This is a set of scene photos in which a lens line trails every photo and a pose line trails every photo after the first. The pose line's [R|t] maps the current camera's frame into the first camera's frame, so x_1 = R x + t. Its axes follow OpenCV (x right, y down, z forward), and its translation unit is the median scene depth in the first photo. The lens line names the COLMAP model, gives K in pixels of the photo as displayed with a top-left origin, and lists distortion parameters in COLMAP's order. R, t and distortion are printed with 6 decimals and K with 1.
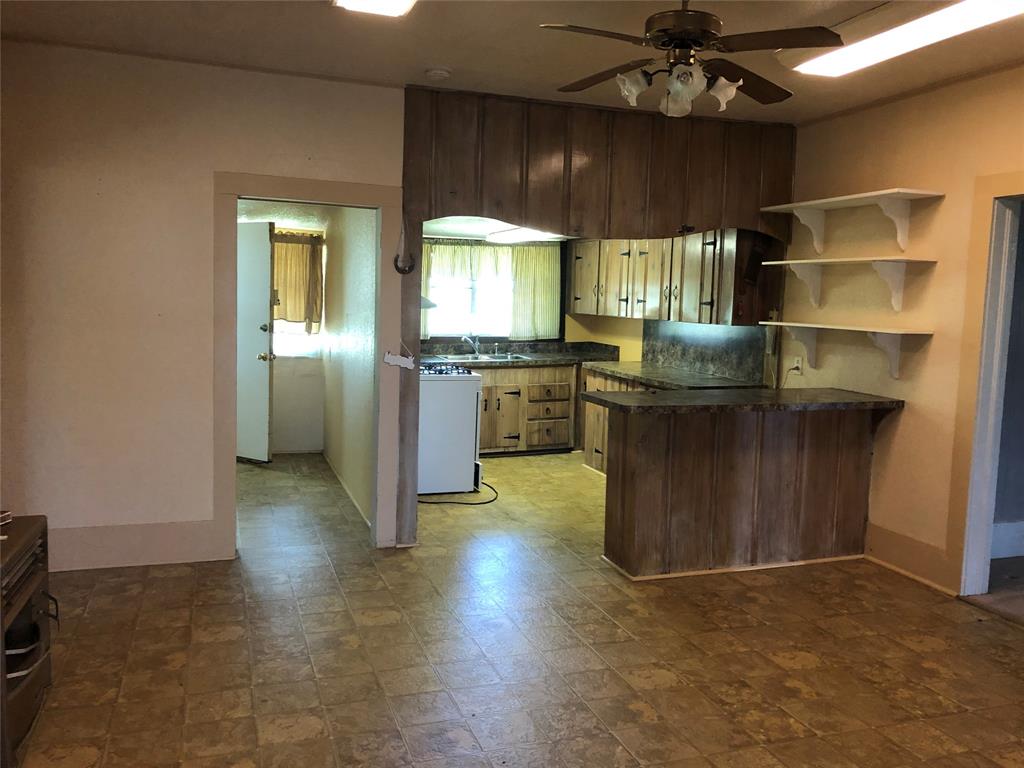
lens RADIAL K [[829.9, 0, 513.0], [0, 829.9, 382.0], [0, 0, 1]] dist [0.046720, -0.056614]
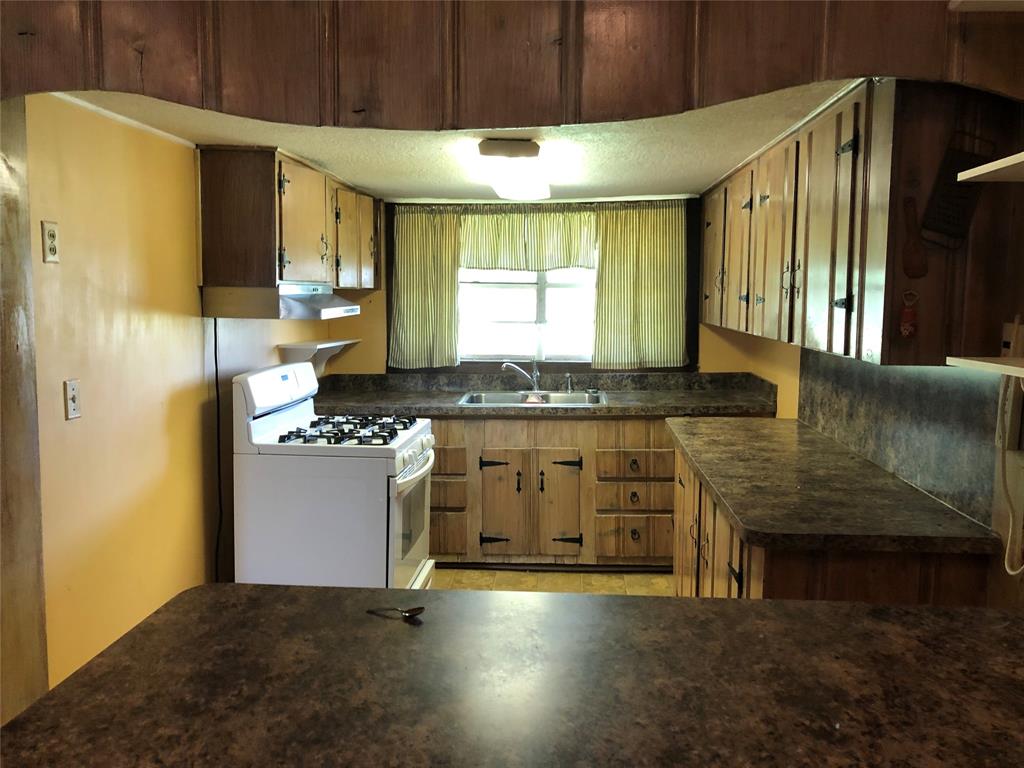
lens RADIAL K [[829.9, 0, 525.3], [0, 829.9, 365.2], [0, 0, 1]] dist [0.046720, -0.056614]
pose [[0.922453, 0.016761, -0.385744, 0.190031], [-0.026197, 0.999472, -0.019217, -0.041938], [0.385219, 0.027832, 0.922406, 0.452393]]
